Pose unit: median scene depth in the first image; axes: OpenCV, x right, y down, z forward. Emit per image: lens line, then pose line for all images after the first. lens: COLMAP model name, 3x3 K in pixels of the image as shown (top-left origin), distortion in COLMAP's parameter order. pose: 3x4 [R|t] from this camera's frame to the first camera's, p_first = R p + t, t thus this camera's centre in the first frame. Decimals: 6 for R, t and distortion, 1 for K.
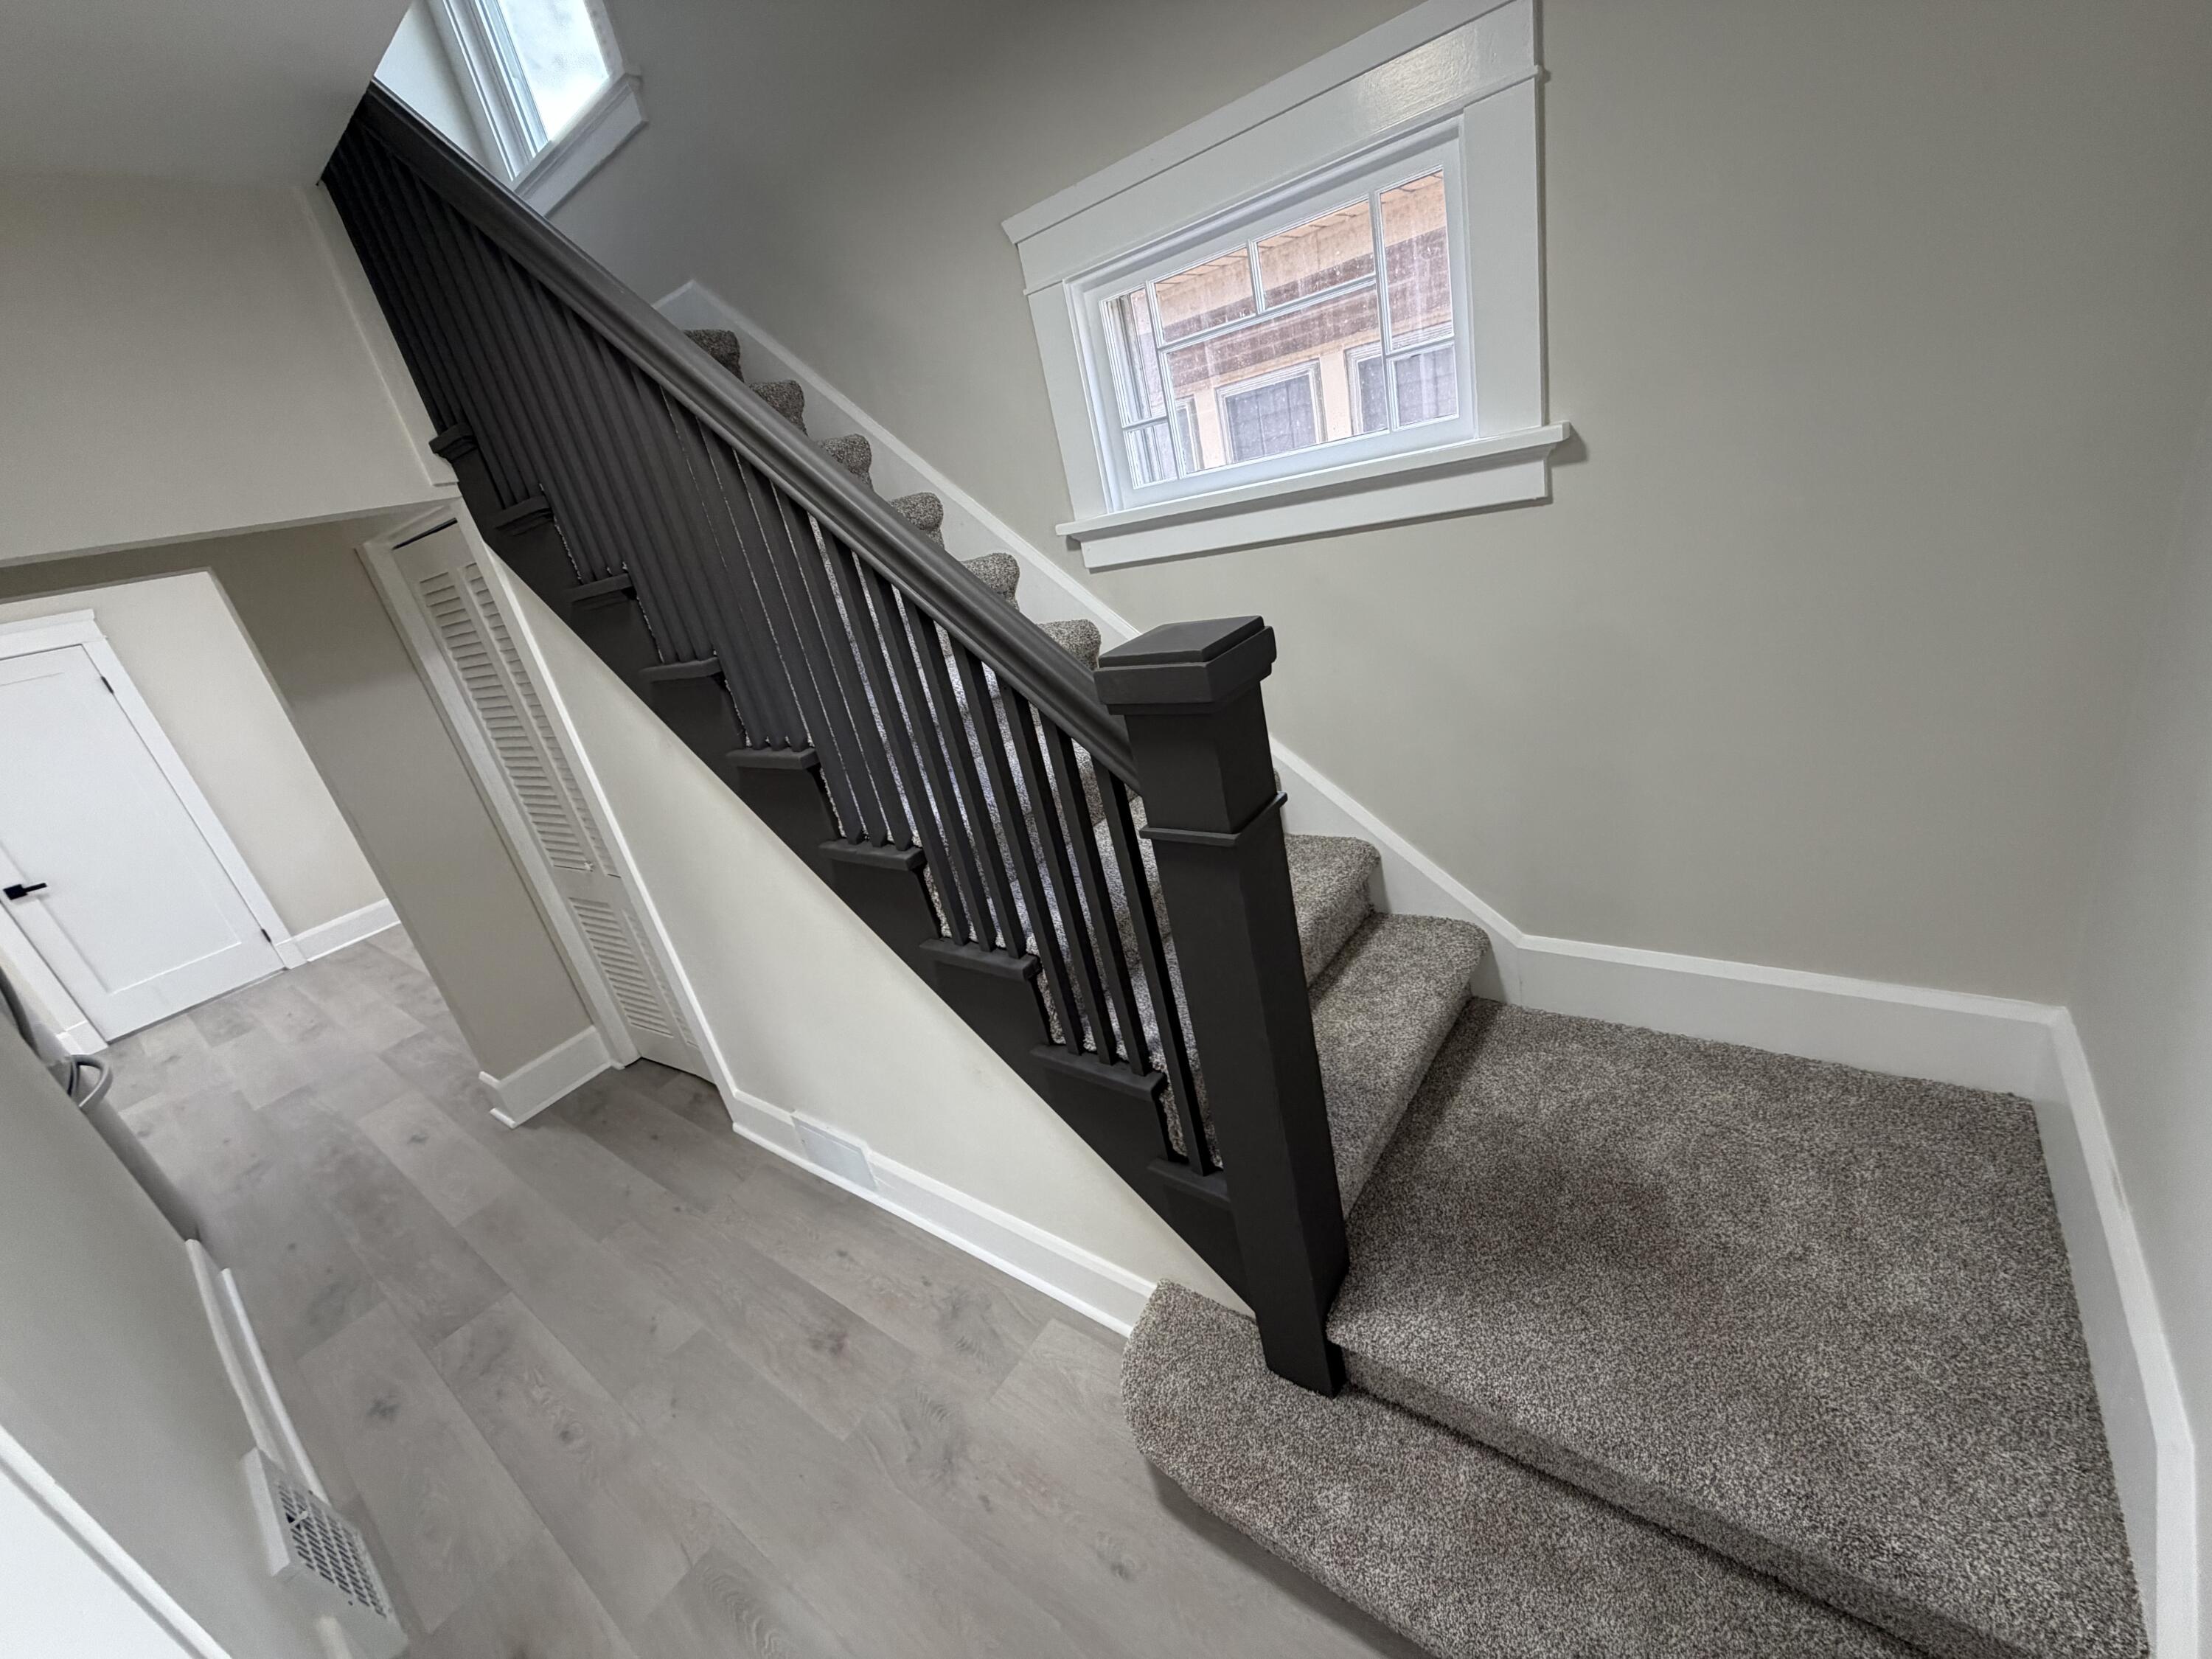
lens RADIAL K [[881.5, 0, 1105.6], [0, 881.5, 839.0], [0, 0, 1]] dist [-0.002847, 0.001055]
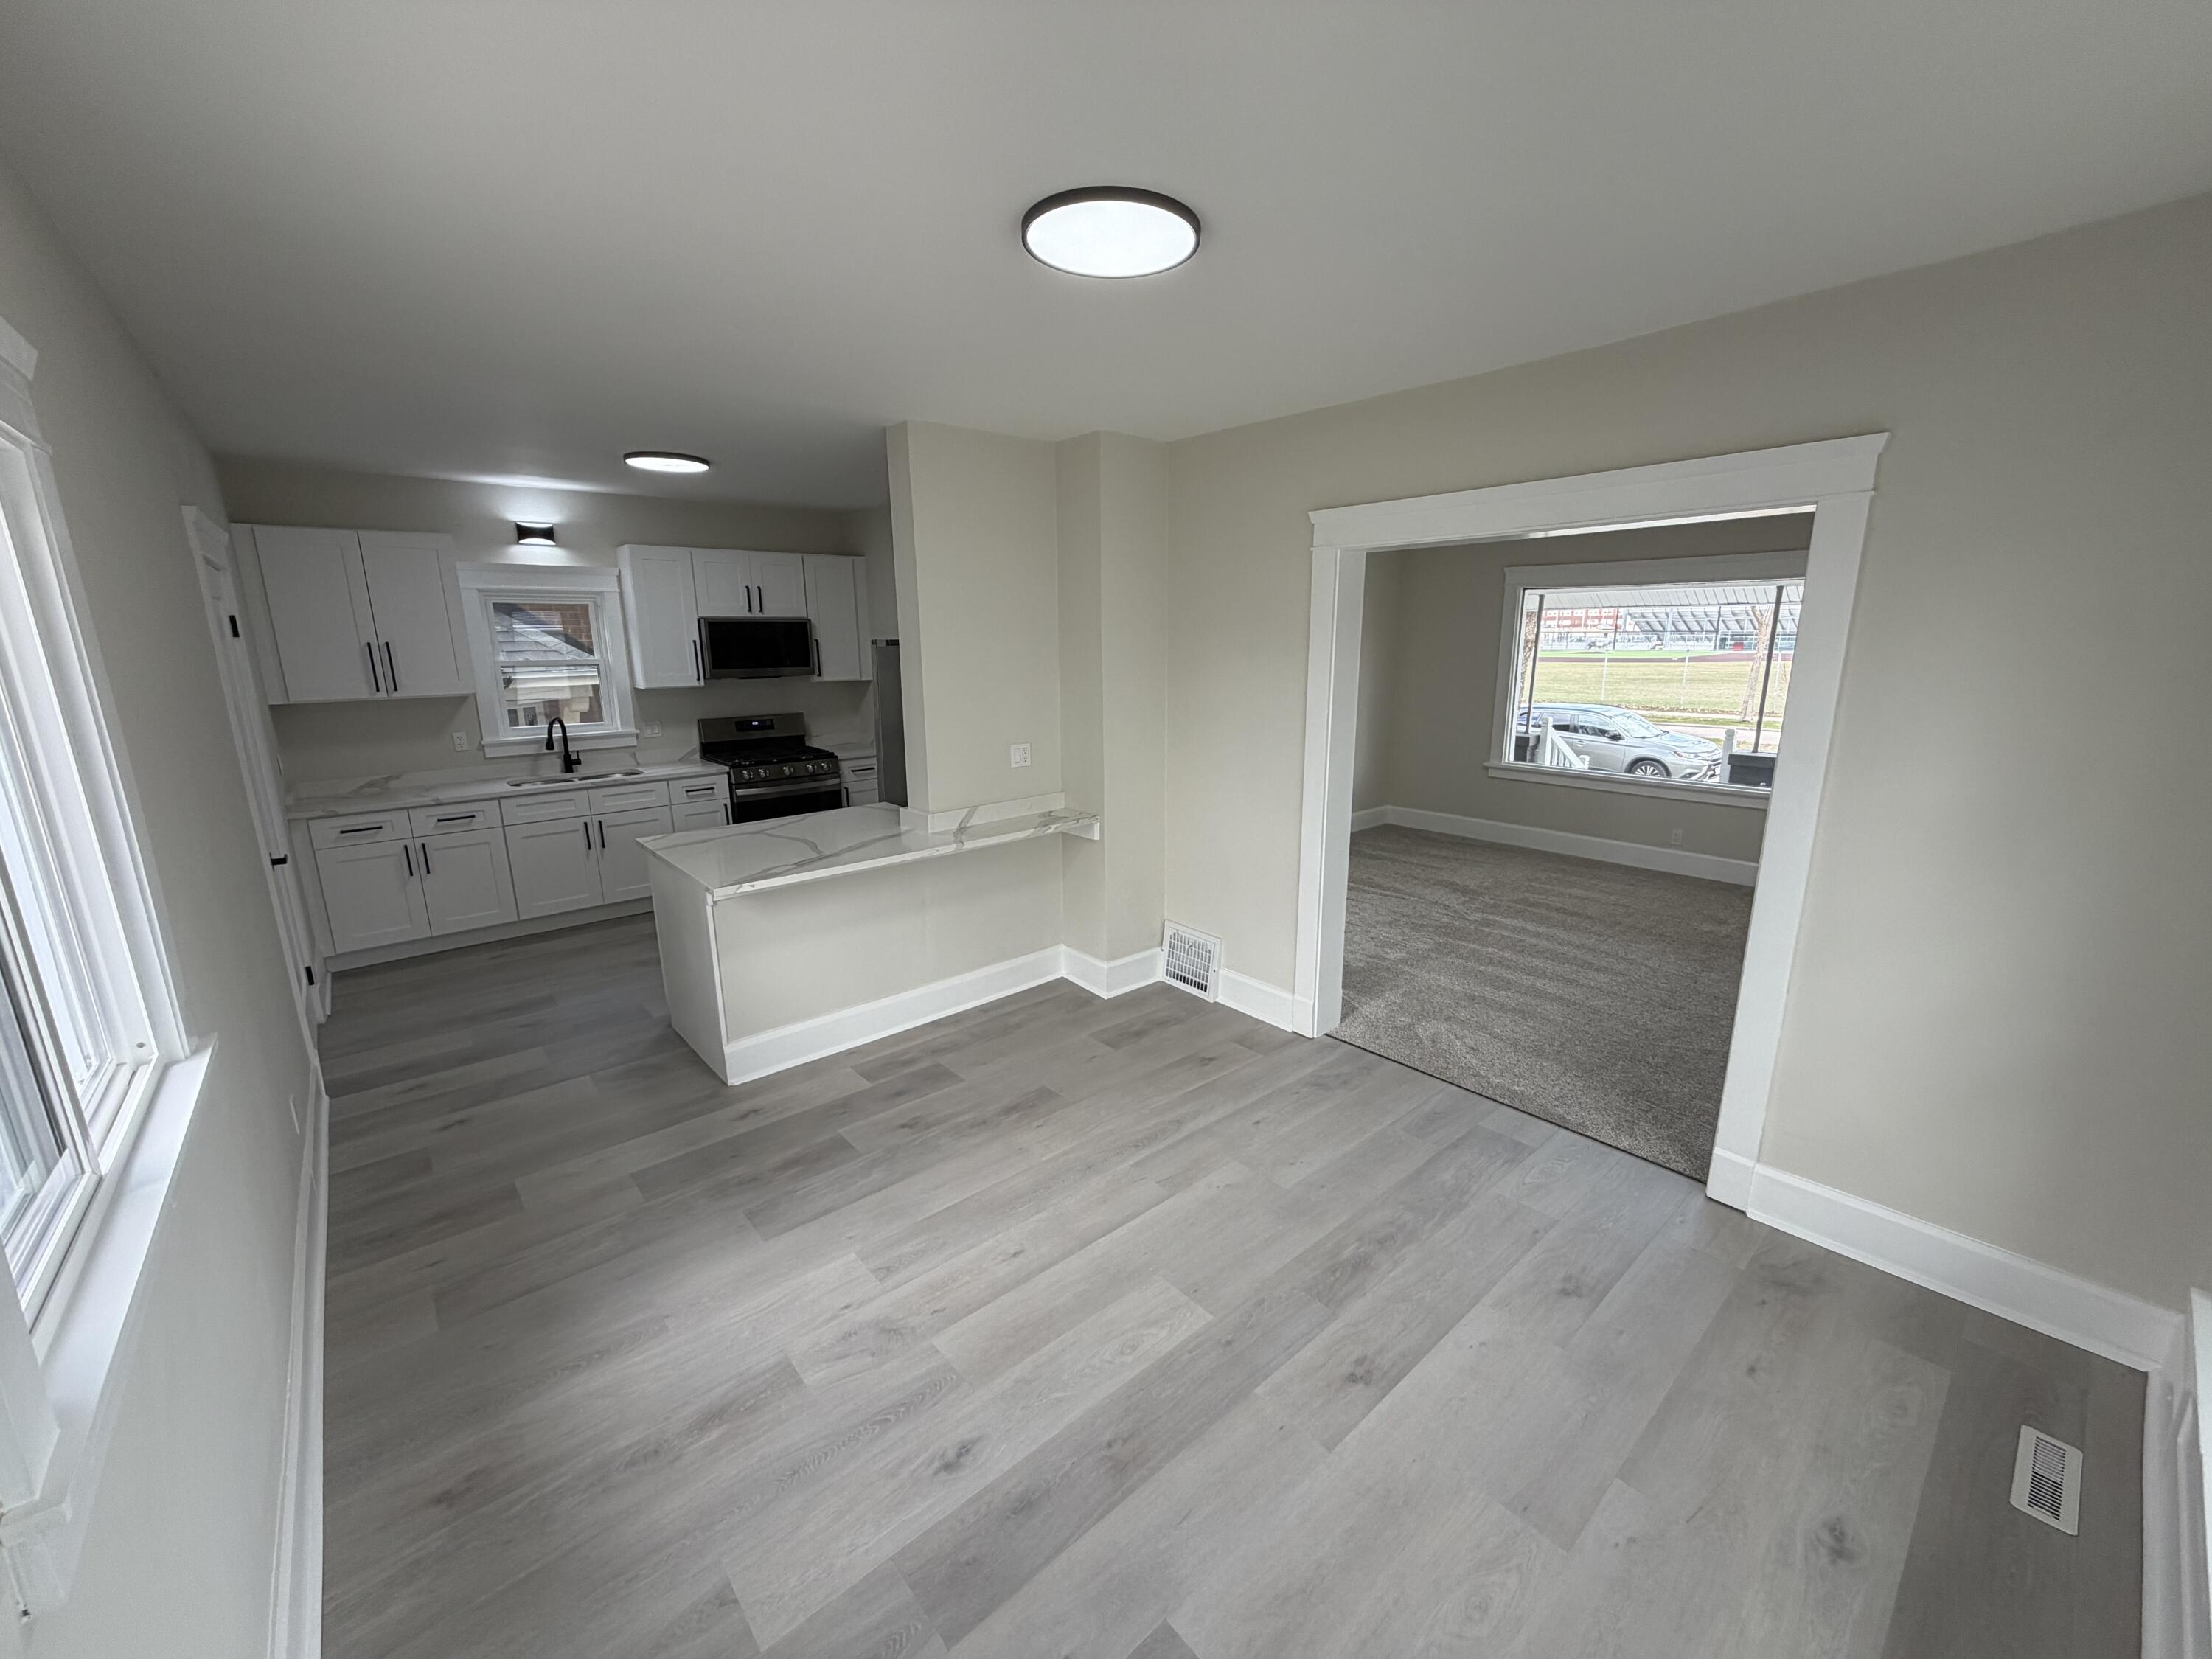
lens RADIAL K [[881.5, 0, 1108.3], [0, 881.5, 831.7], [0, 0, 1]] dist [-0.002847, 0.001055]
pose [[0.208081, -0.006018, 0.978093, -2.247565], [0.334470, 0.940137, -0.065371, 0.398702], [-0.919148, 0.340745, 0.197637, 0.246540]]
